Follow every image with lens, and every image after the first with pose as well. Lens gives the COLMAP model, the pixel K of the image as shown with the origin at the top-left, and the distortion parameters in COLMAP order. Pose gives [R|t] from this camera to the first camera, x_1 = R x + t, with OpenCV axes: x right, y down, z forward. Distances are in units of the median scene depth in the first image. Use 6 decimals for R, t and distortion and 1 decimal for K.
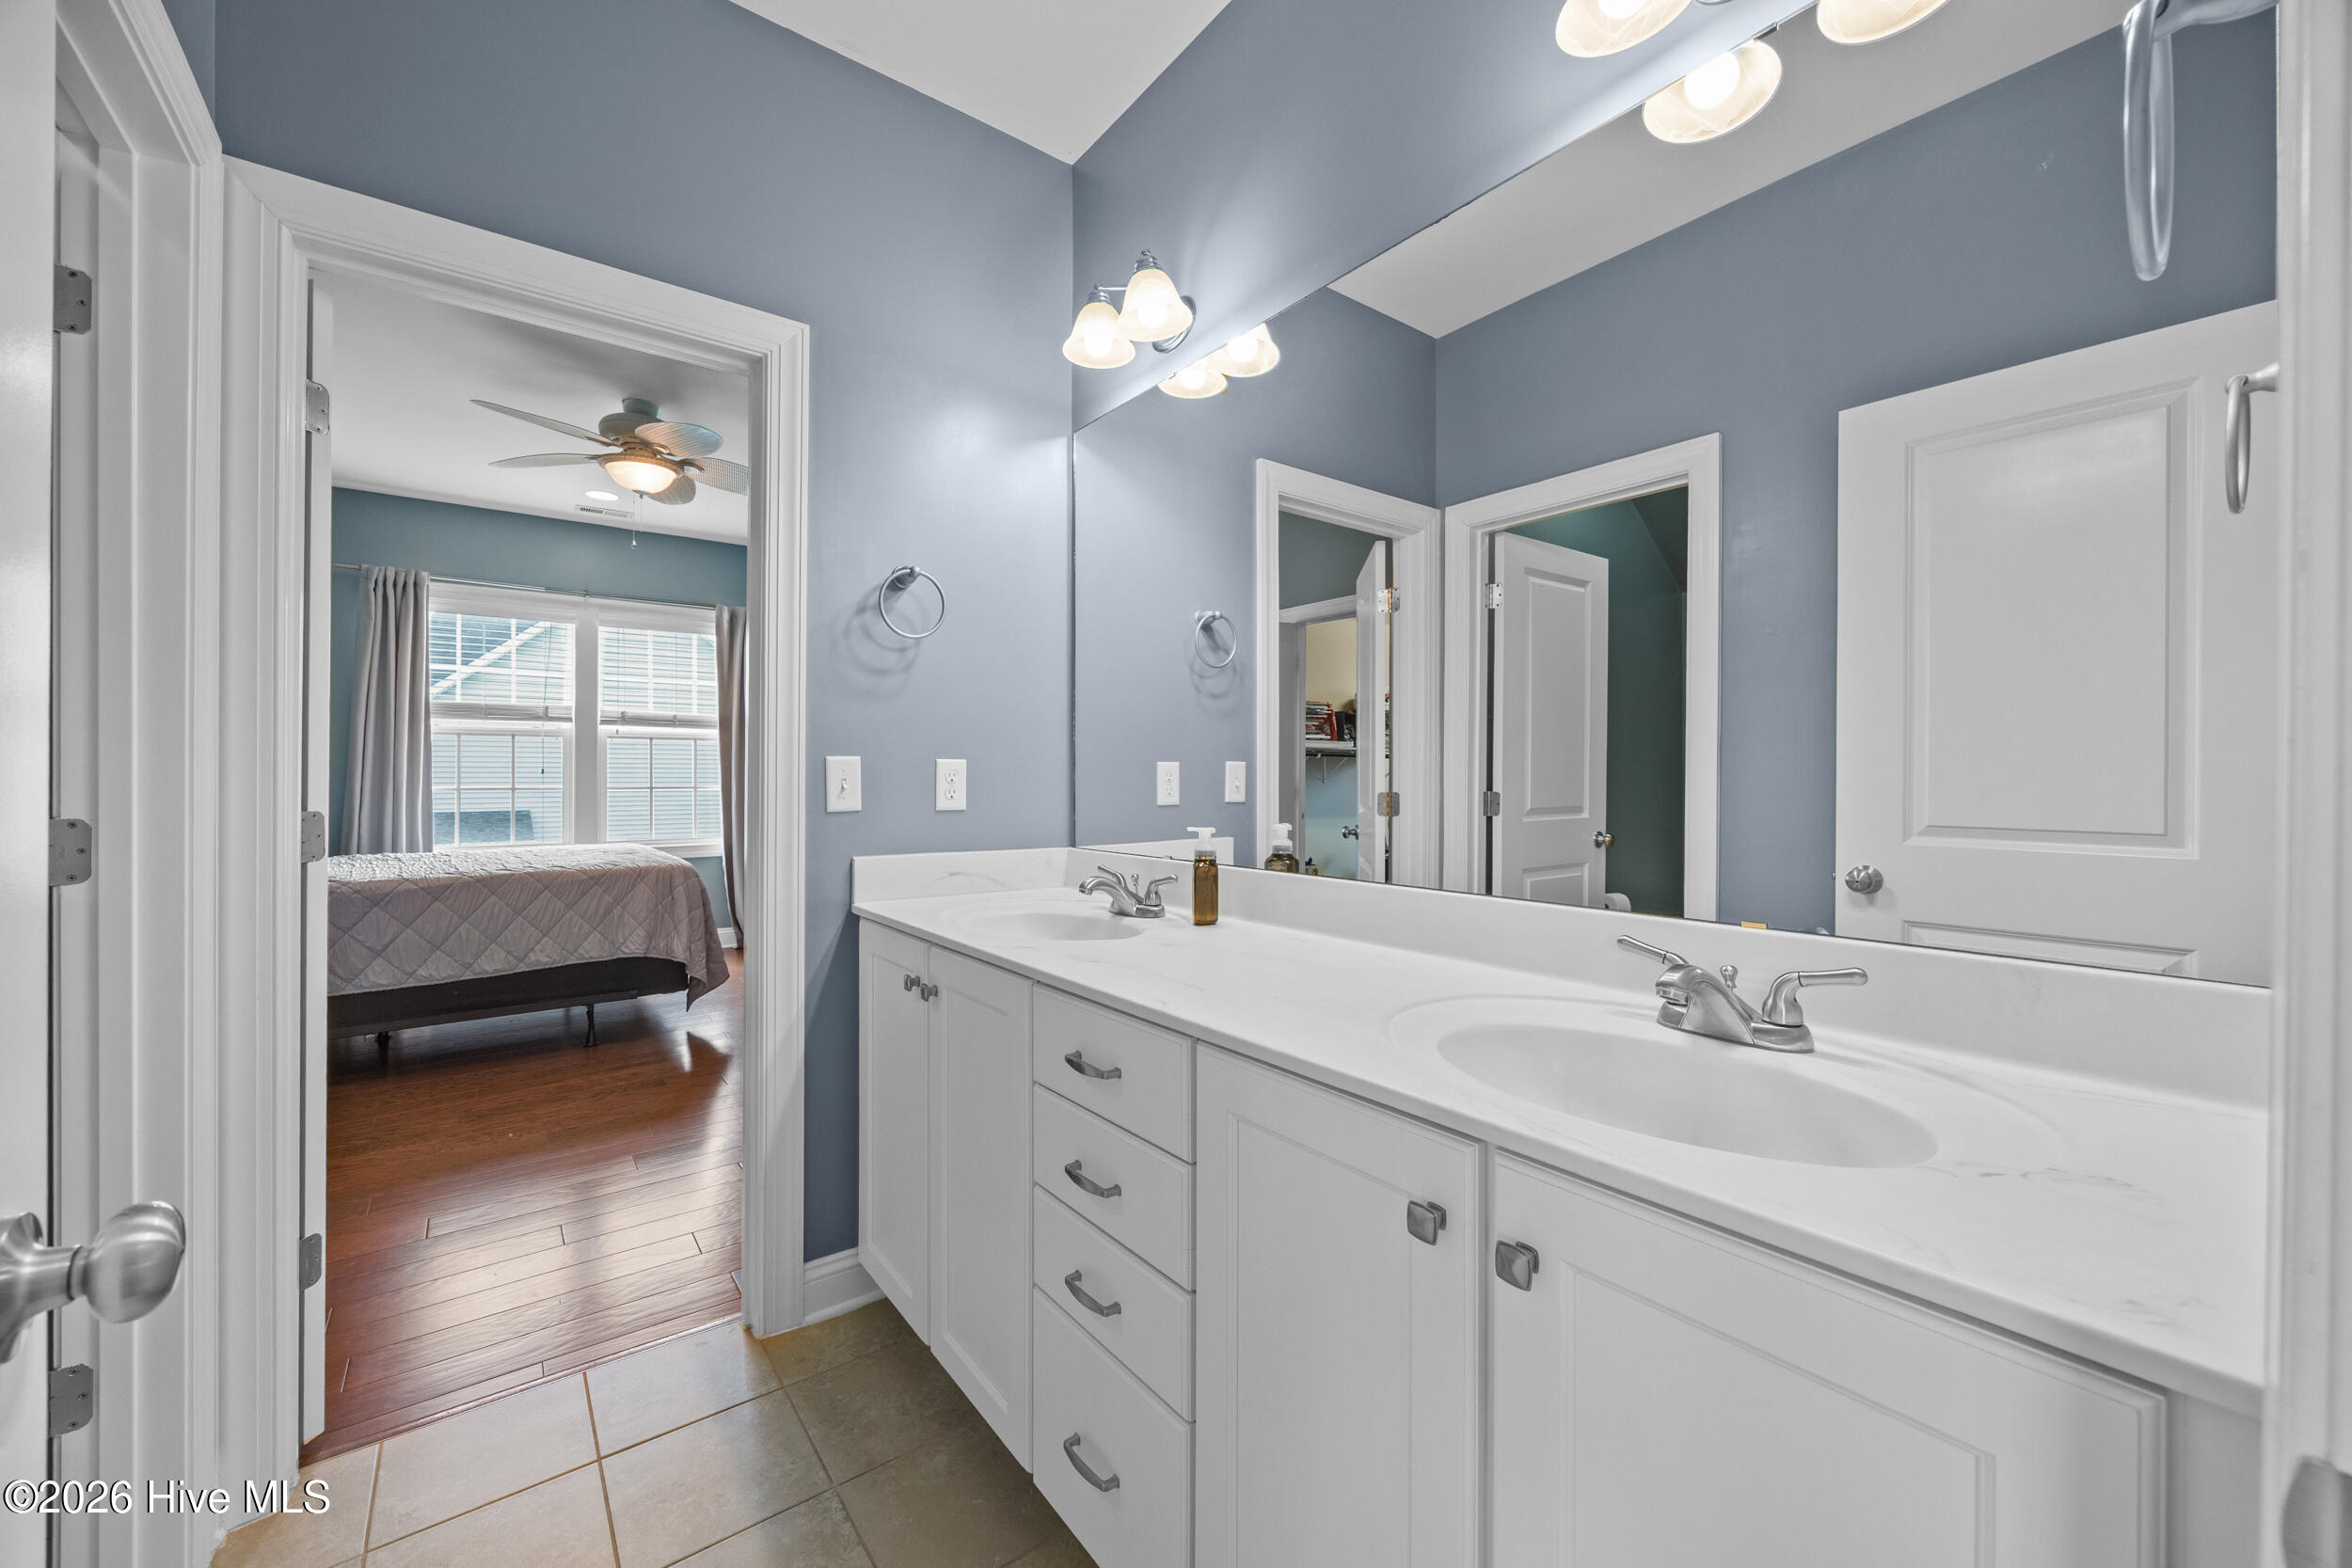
lens RADIAL K [[902.2, 0, 1181.6], [0, 902.2, 787.2], [0, 0, 1]] dist [-0.000943, 0.000014]
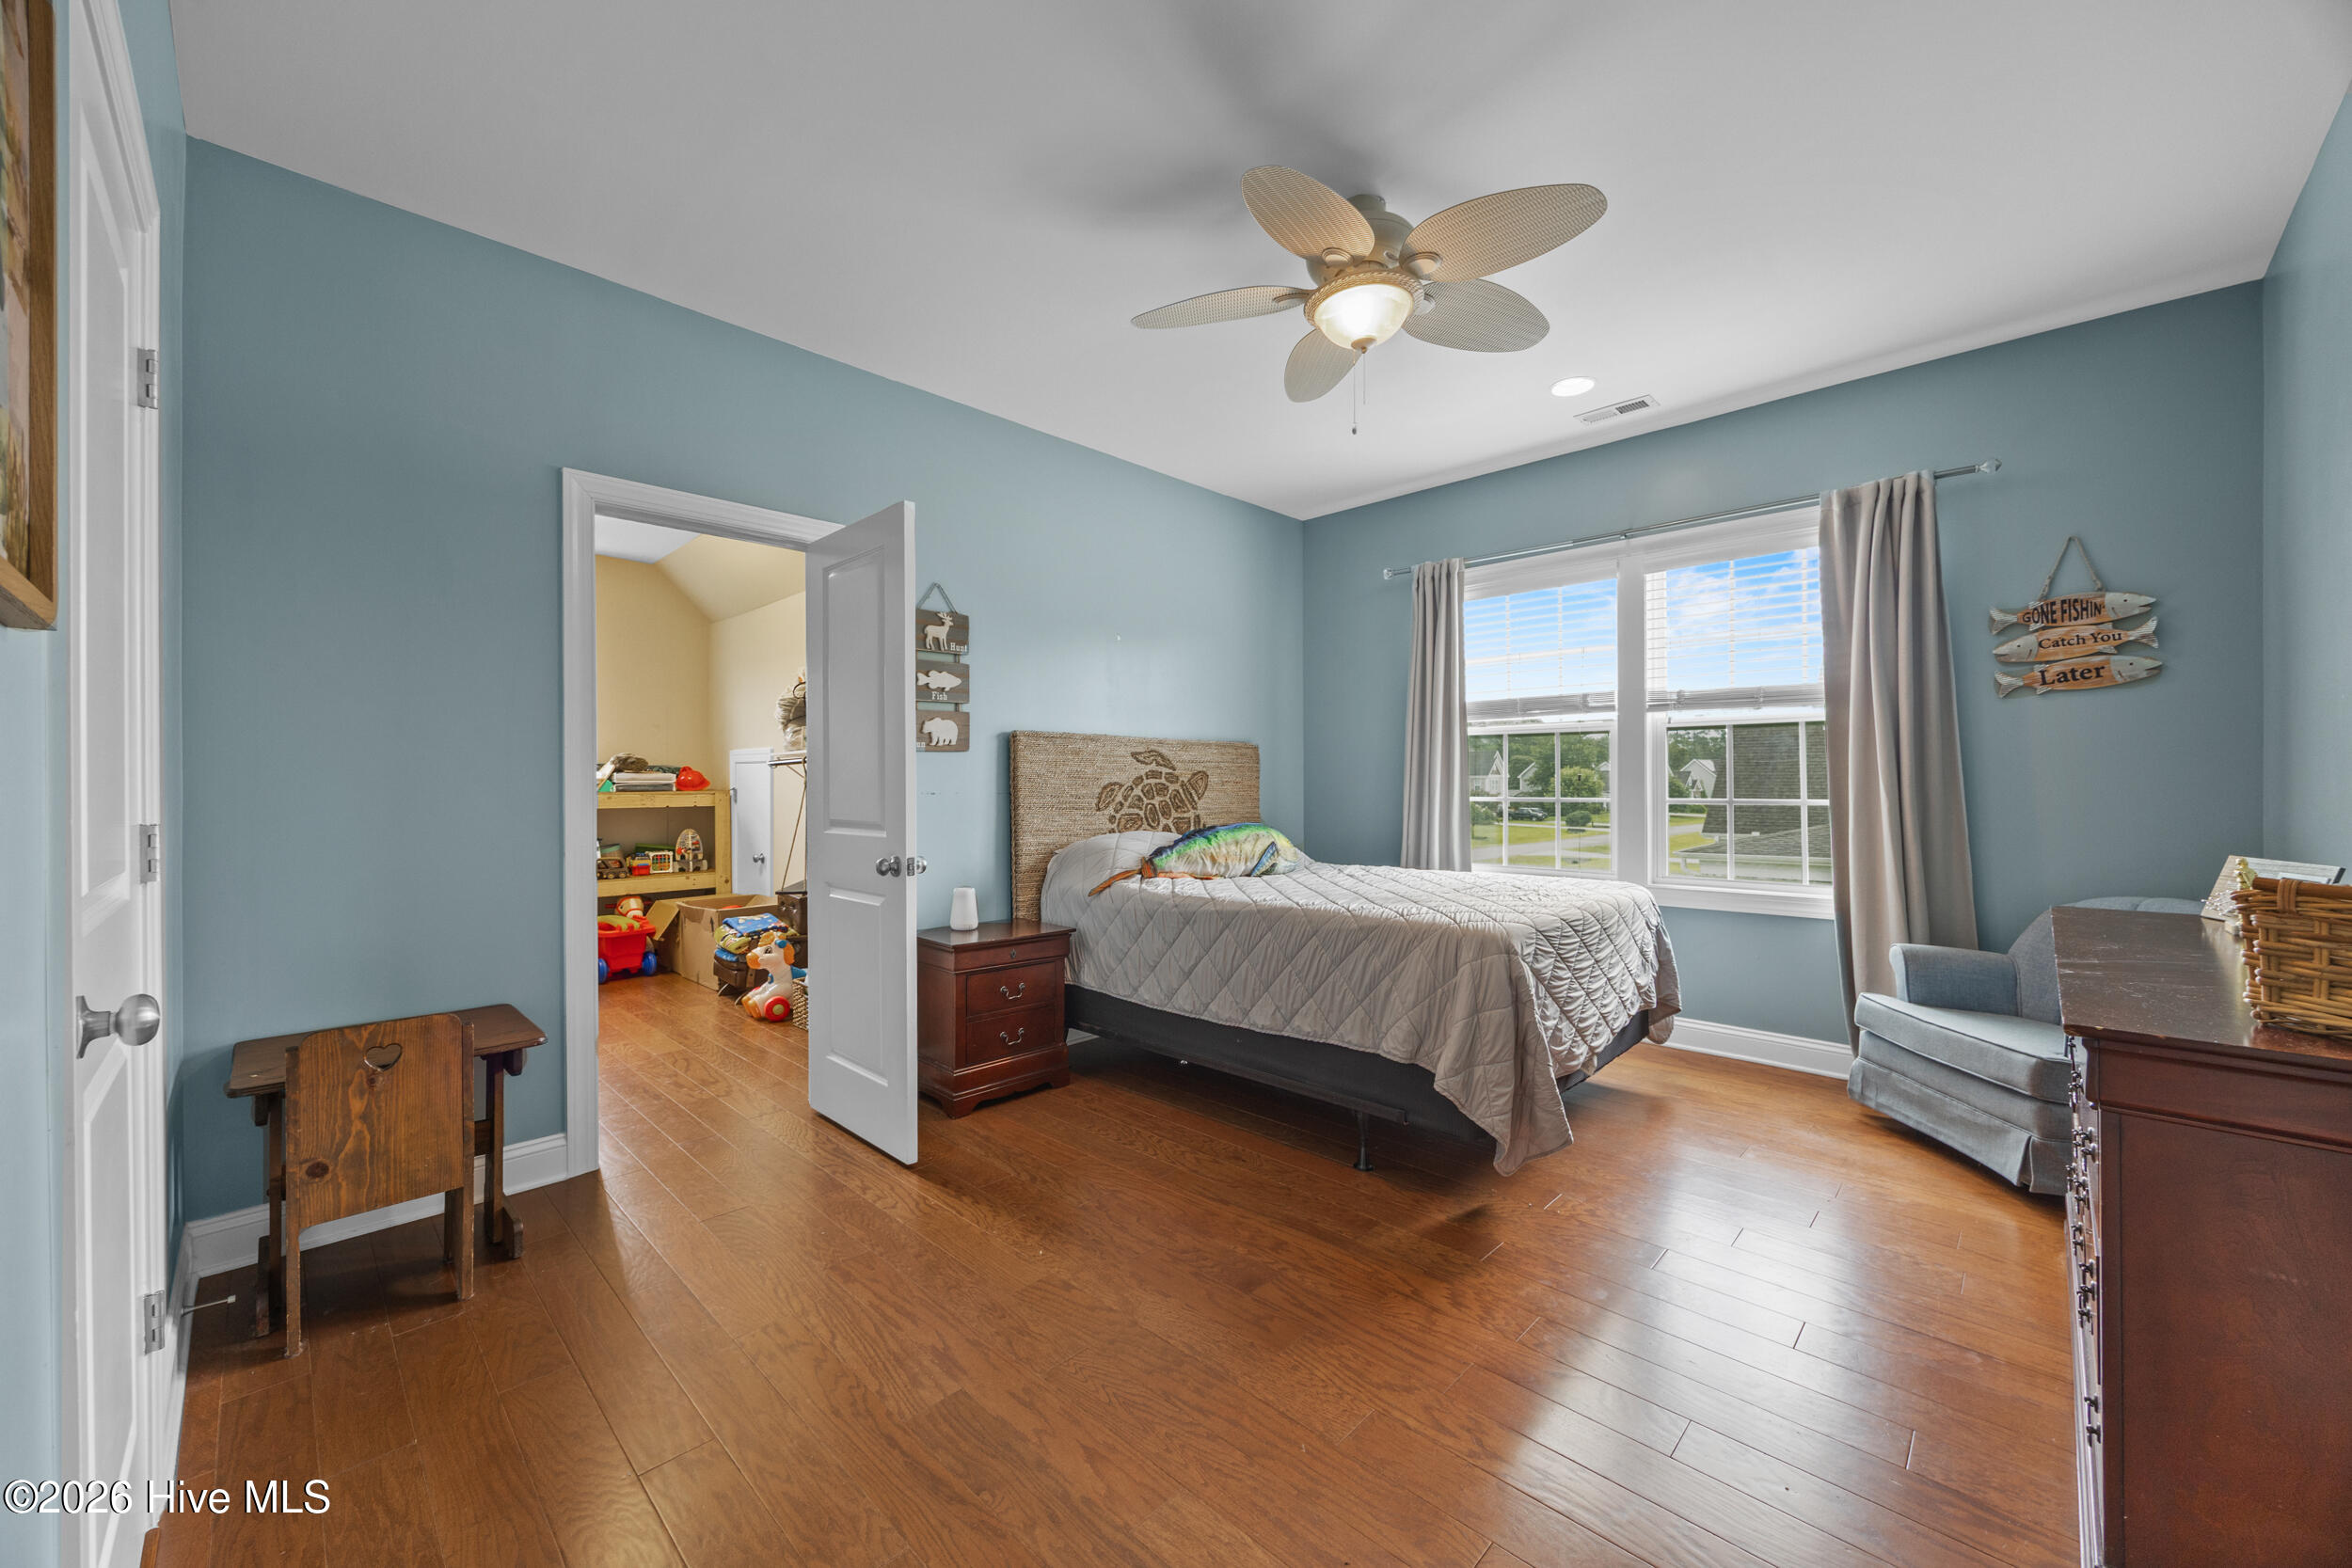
lens RADIAL K [[902.2, 0, 1181.6], [0, 902.2, 787.2], [0, 0, 1]] dist [-0.000943, 0.000014]
pose [[0.130394, -0.002589, -0.991459, 0.018677], [-0.007452, 0.999966, -0.003592, -0.004699], [0.991434, 0.007857, 0.130370, 0.602289]]
